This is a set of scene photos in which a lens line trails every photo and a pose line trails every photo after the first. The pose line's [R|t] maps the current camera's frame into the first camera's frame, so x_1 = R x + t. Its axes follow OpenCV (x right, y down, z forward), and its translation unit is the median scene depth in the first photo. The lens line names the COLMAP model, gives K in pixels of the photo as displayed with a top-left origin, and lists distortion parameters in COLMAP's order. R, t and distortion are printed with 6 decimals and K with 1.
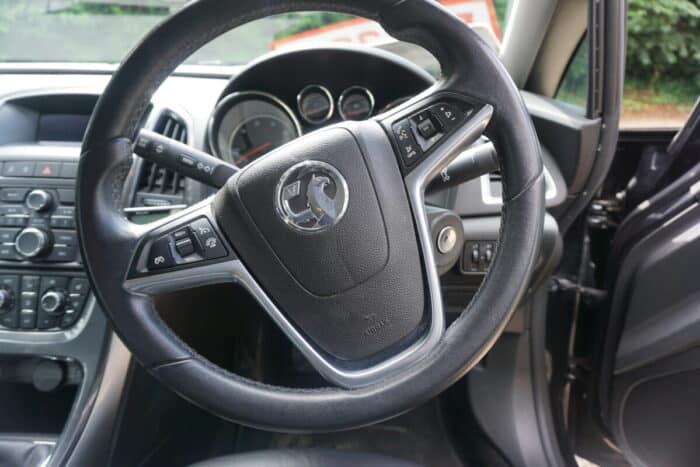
lens RADIAL K [[462.7, 0, 354.4], [0, 462.7, 228.2], [0, 0, 1]] dist [-0.001447, -0.031877]
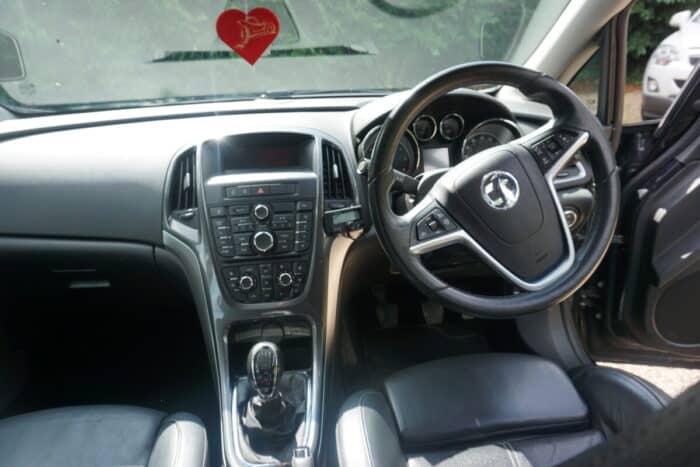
lens RADIAL K [[475.9, 0, 346.9], [0, 475.9, 234.4], [0, 0, 1]] dist [-0.053740, 0.030520]
pose [[0.988430, -0.104515, 0.109924, -0.839122], [0.101316, 0.994262, 0.034311, -0.021398], [-0.112879, -0.022777, 0.993348, -0.713797]]
